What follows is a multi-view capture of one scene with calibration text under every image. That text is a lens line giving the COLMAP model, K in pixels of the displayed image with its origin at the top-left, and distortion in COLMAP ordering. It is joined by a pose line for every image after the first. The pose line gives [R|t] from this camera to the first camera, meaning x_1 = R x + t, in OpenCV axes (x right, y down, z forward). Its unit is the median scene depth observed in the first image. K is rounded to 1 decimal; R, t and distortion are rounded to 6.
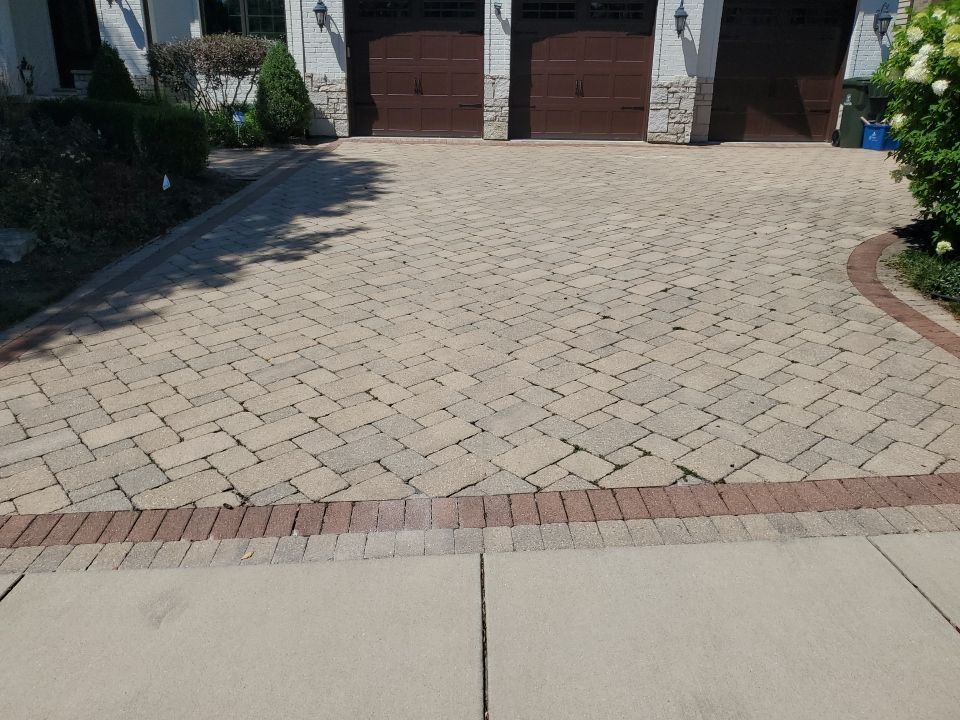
lens RADIAL K [[731.3, 0, 477.8], [0, 731.3, 359.7], [0, 0, 1]] dist [-0.006997, 0.026723]
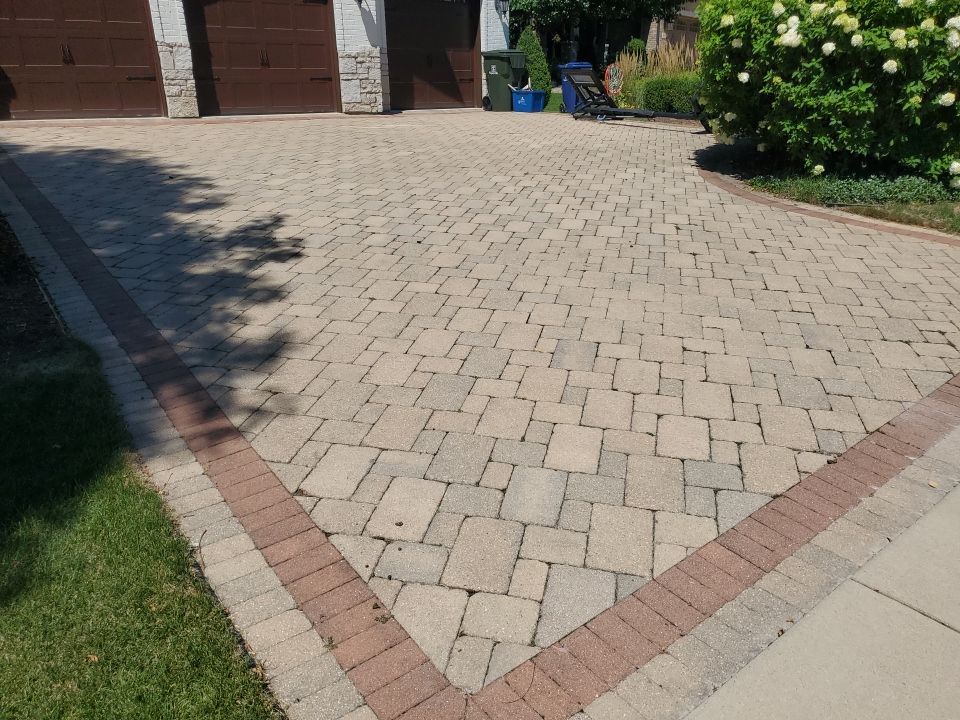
lens RADIAL K [[731.3, 0, 480.0], [0, 731.3, 361.0], [0, 0, 1]] dist [-0.006997, 0.026723]
pose [[0.796013, -0.230134, 0.559822, -0.258639], [0.213648, 0.972195, 0.095867, -0.026571], [-0.566319, 0.043294, 0.823048, 0.093902]]
